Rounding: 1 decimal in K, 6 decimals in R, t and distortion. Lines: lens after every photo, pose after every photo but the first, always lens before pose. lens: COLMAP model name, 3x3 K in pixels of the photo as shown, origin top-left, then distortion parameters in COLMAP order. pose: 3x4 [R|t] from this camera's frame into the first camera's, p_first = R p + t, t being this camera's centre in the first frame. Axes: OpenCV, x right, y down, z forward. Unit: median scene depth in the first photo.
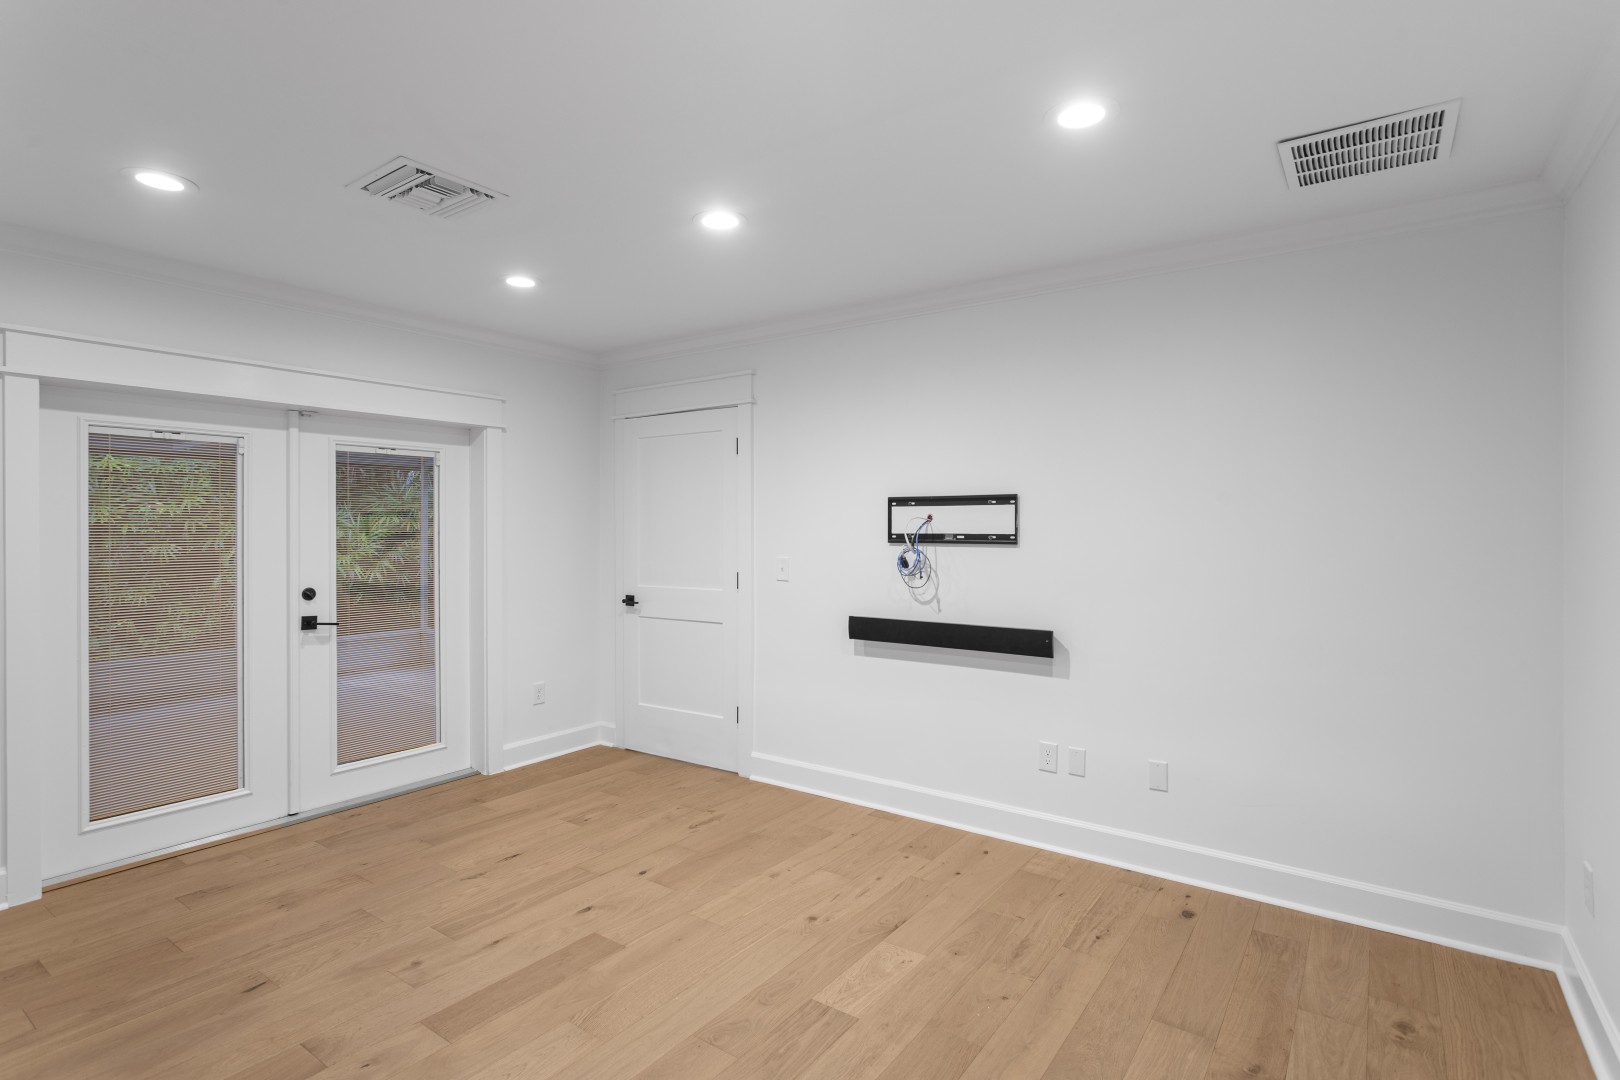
lens RADIAL K [[822.8, 0, 806.2], [0, 822.8, 538.4], [0, 0, 1]] dist [-0.009533, 0.000136]
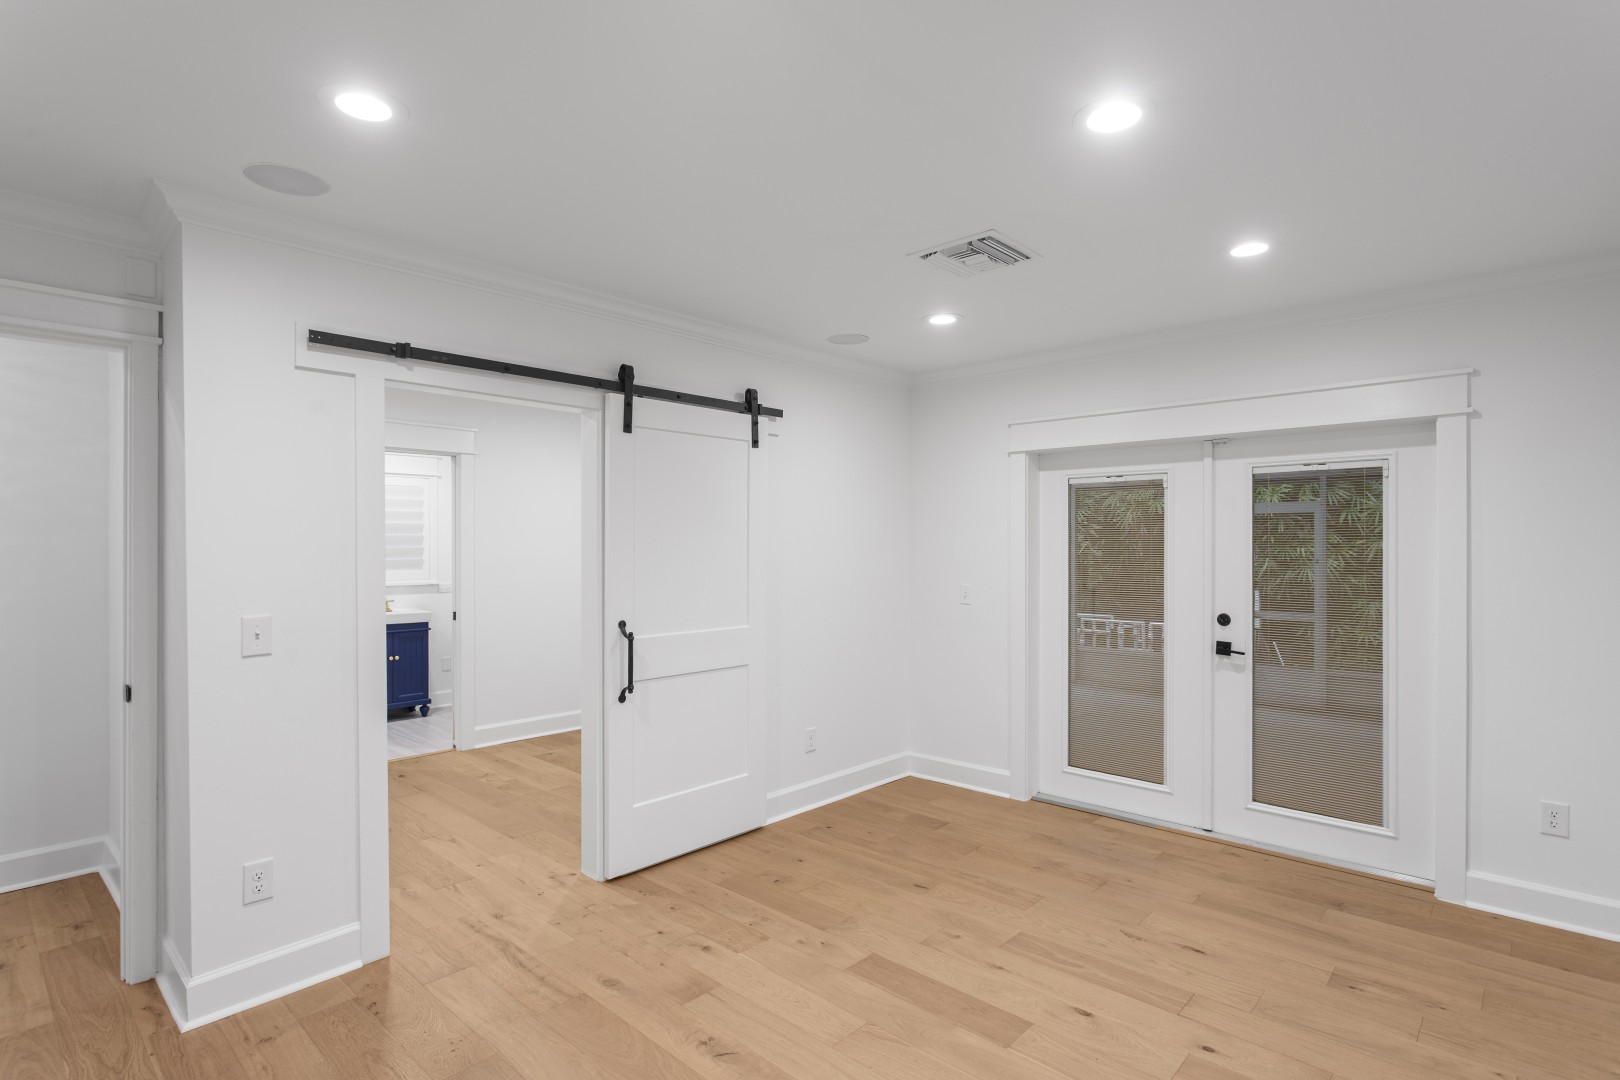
lens RADIAL K [[822.8, 0, 838.5], [0, 822.8, 552.3], [0, 0, 1]] dist [-0.009533, 0.000136]
pose [[-0.138342, 0.004113, -0.990376, 0.500017], [-0.015645, 0.999858, 0.006337, -0.015216], [0.990261, 0.016371, -0.138258, 0.727314]]
